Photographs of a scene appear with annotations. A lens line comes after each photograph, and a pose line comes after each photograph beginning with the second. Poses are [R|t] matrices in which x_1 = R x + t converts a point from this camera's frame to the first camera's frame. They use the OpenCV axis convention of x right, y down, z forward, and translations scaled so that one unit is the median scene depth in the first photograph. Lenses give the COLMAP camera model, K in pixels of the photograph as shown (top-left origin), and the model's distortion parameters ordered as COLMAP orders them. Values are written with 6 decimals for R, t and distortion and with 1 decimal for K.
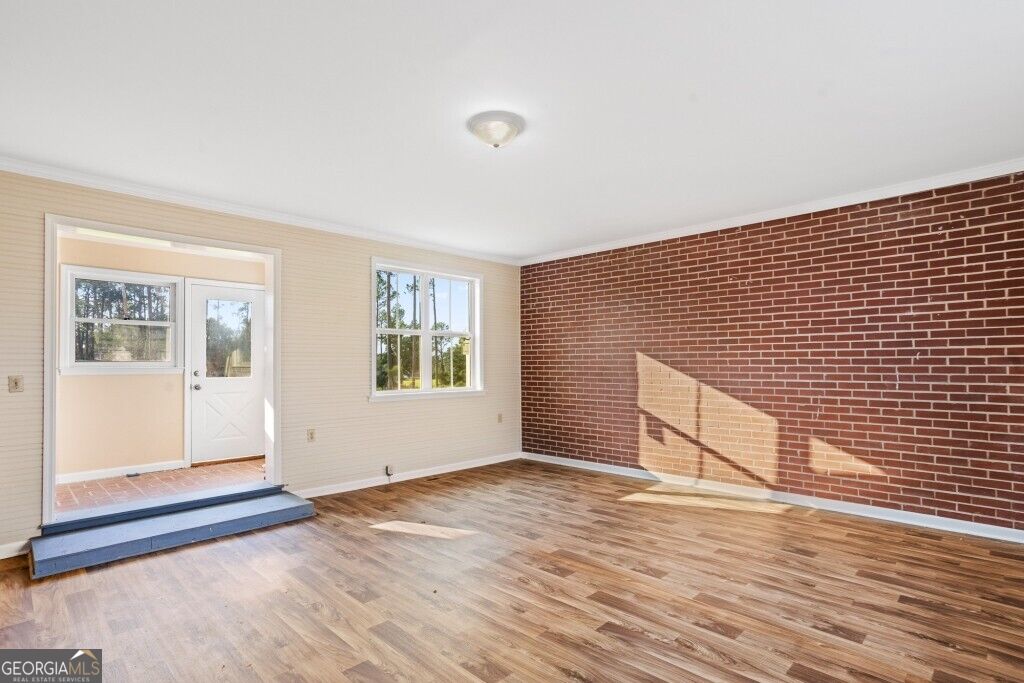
lens RADIAL K [[508.8, 0, 499.3], [0, 508.8, 368.7], [0, 0, 1]] dist [-0.013470, 0.001617]
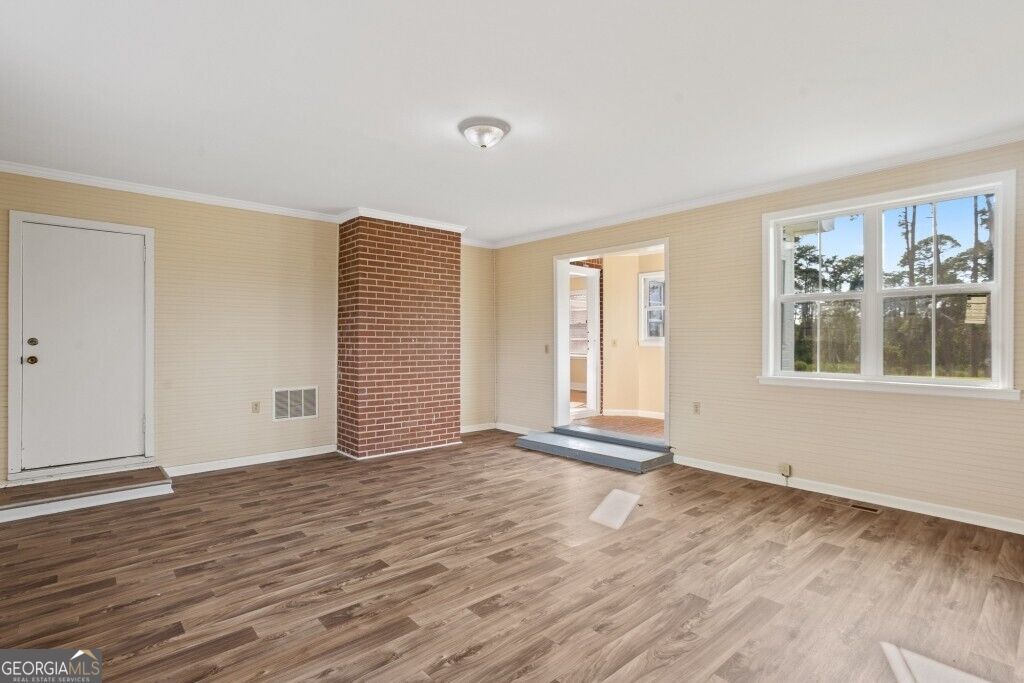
lens RADIAL K [[508.8, 0, 512.1], [0, 508.8, 336.6], [0, 0, 1]] dist [-0.013470, 0.001617]
pose [[-0.062086, -0.000870, -0.998070, 0.730529], [-0.004299, 0.999991, -0.000605, -0.011753], [0.998062, 0.004253, -0.062089, 0.730784]]
